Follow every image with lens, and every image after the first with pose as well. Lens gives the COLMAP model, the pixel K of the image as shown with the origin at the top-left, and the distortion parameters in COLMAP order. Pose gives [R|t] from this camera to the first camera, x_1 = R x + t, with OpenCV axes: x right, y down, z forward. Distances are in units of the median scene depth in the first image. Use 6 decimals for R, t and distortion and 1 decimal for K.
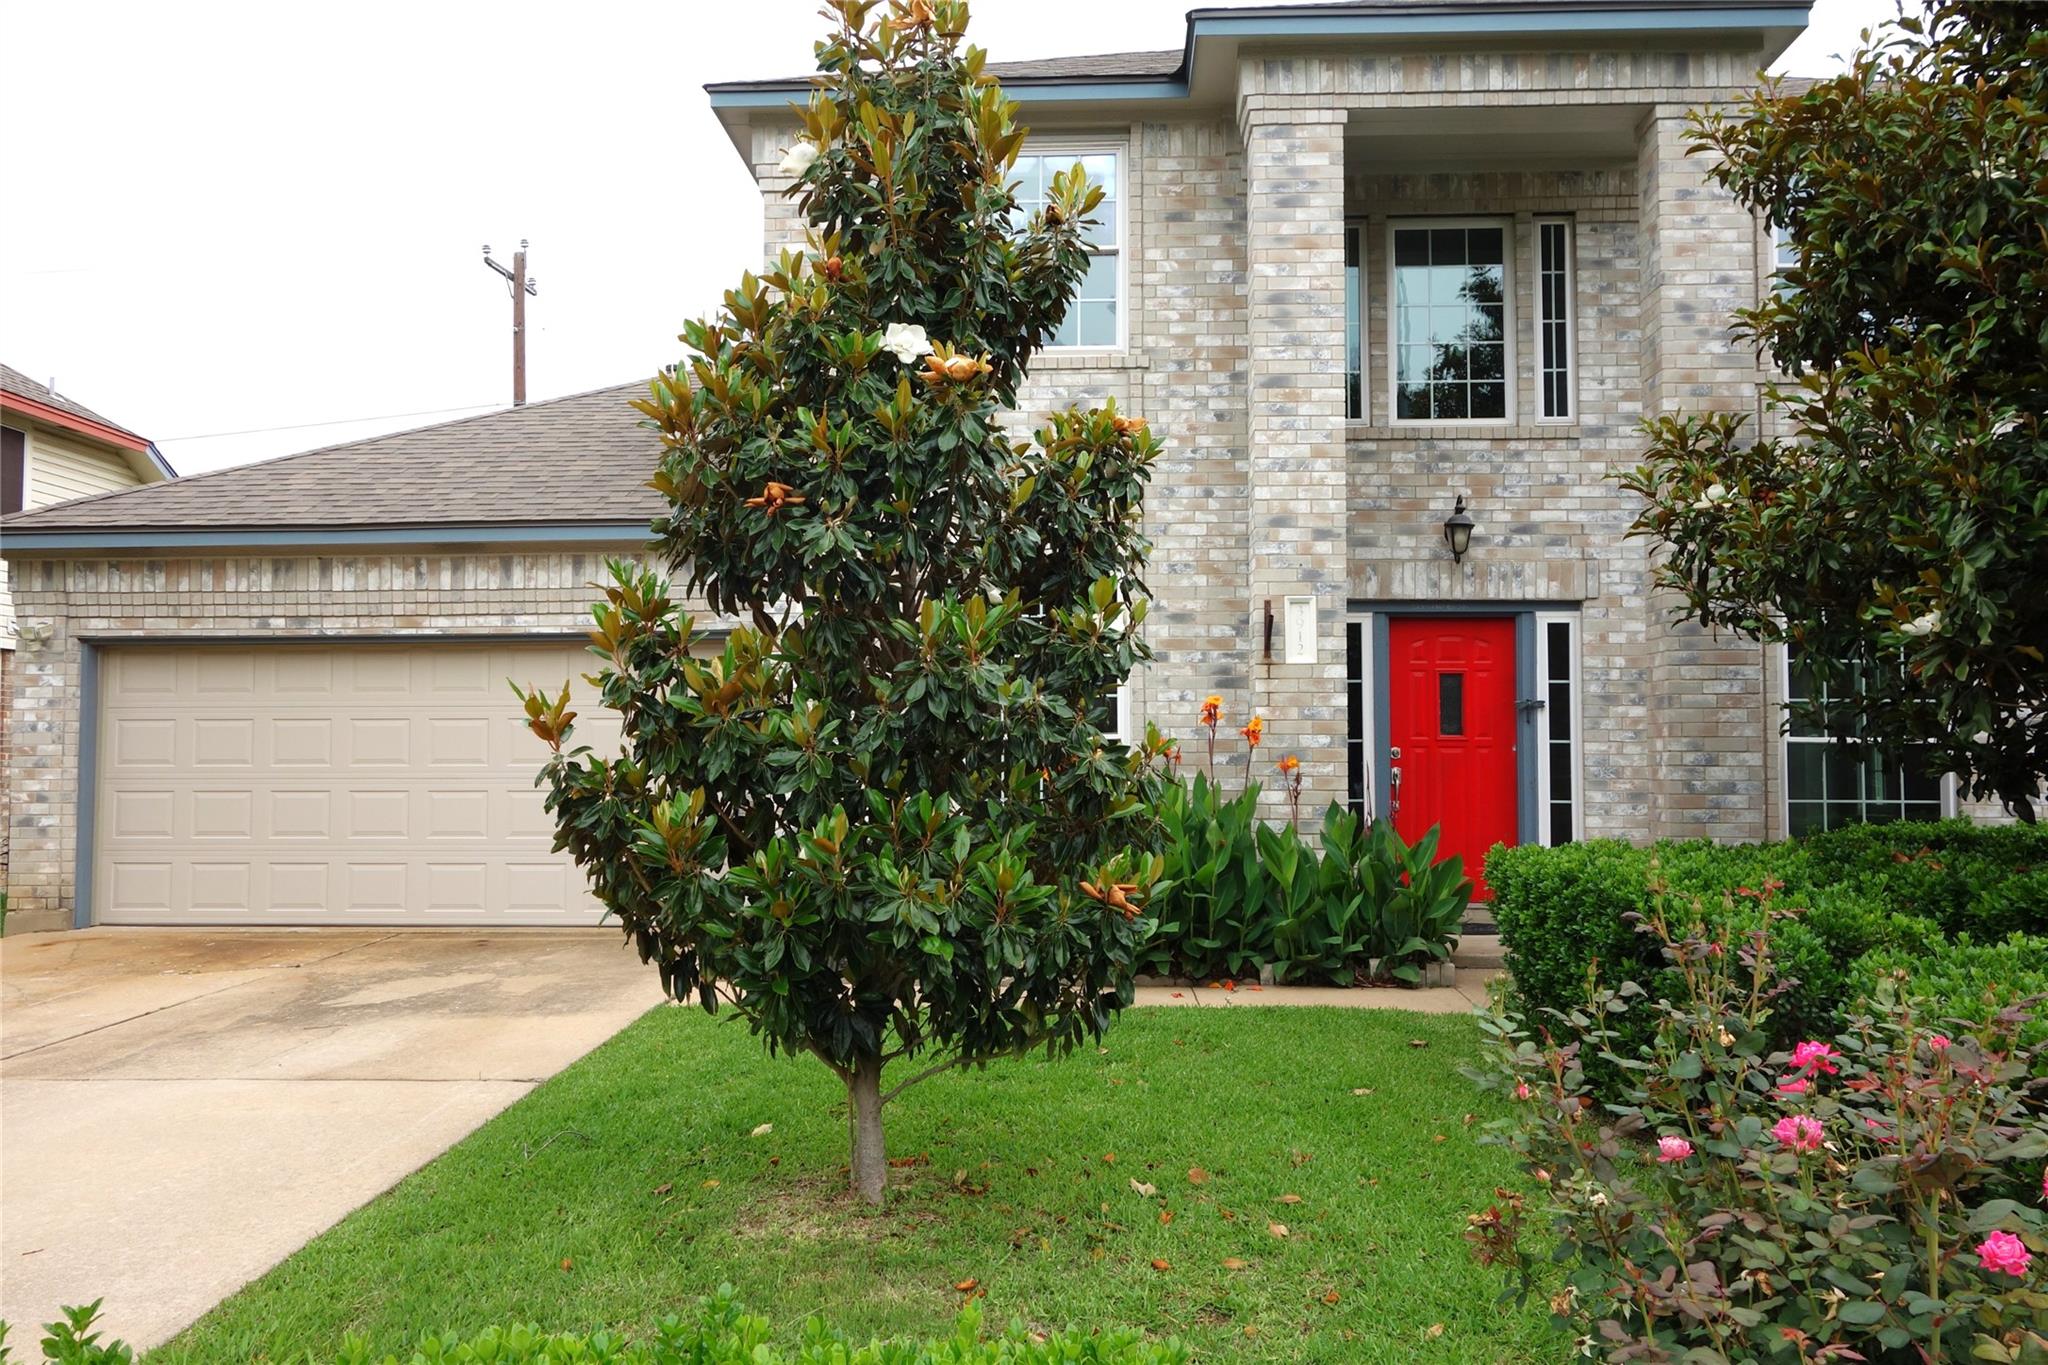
lens RADIAL K [[1649.0, 0, 1024.0], [0, 1649.0, 682.5], [0, 0, 1]] dist [-0.001265, 0.002502]
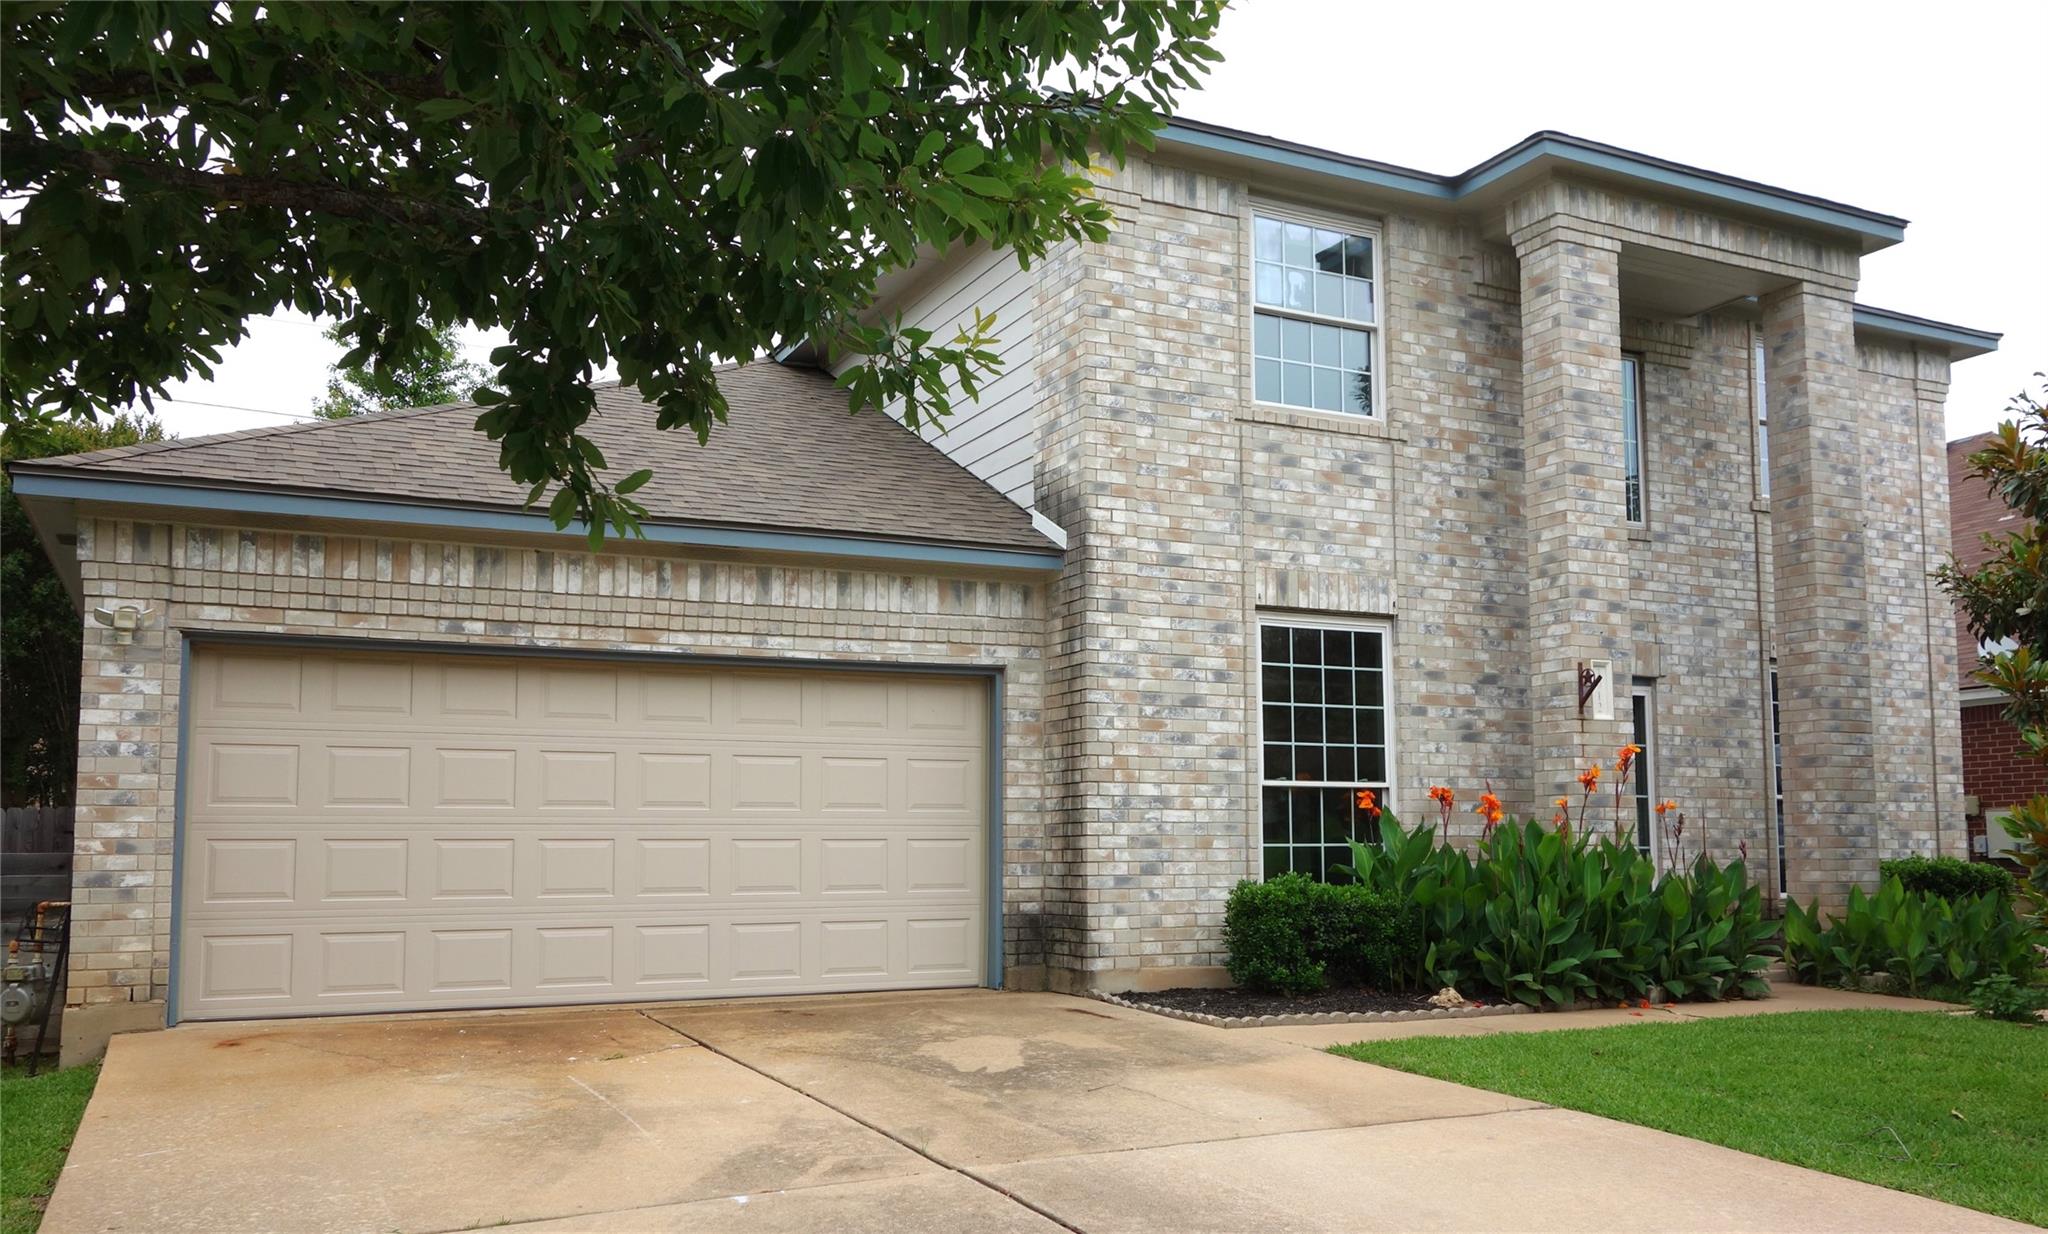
lens RADIAL K [[1676.7, 0, 1040.2], [0, 1676.7, 700.5], [0, 0, 1]] dist [0.005852, -0.000147]
pose [[0.871160, 0.041794, 0.489217, -0.657206], [-0.022163, 0.998702, -0.045853, 0.032819], [-0.490499, 0.029103, 0.870956, 0.170702]]
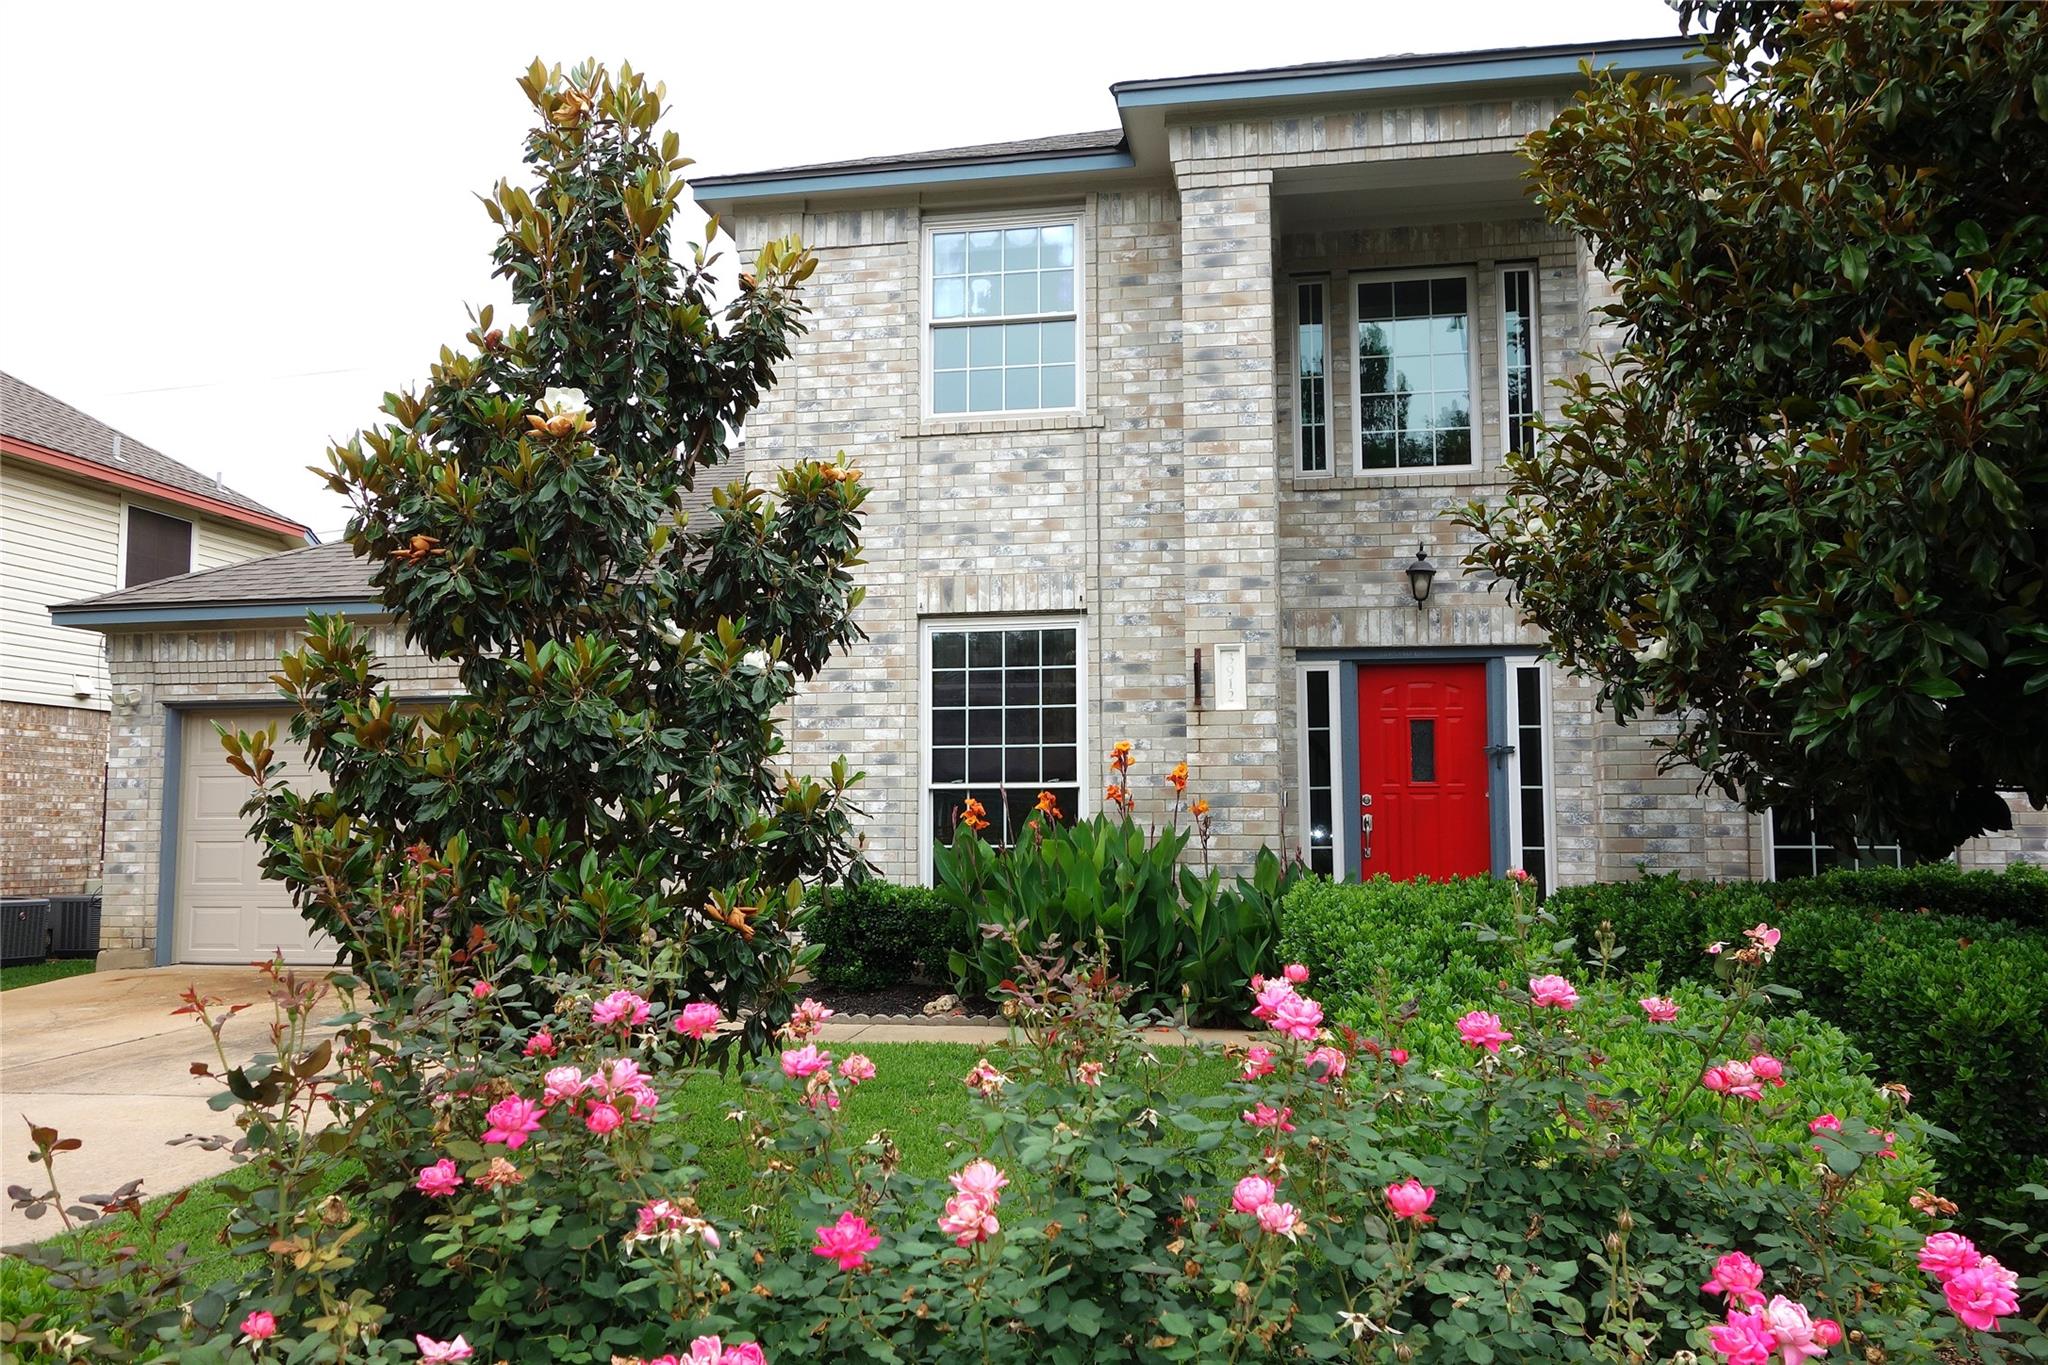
lens RADIAL K [[1610.8, 0, 1024.0], [0, 1610.8, 682.5], [0, 0, 1]] dist [0.002209, -0.004536]
pose [[0.991619, -0.014875, -0.128335, 0.152588], [0.009807, 0.999150, -0.040032, 0.009007], [0.128821, 0.038438, 0.990923, -0.000793]]
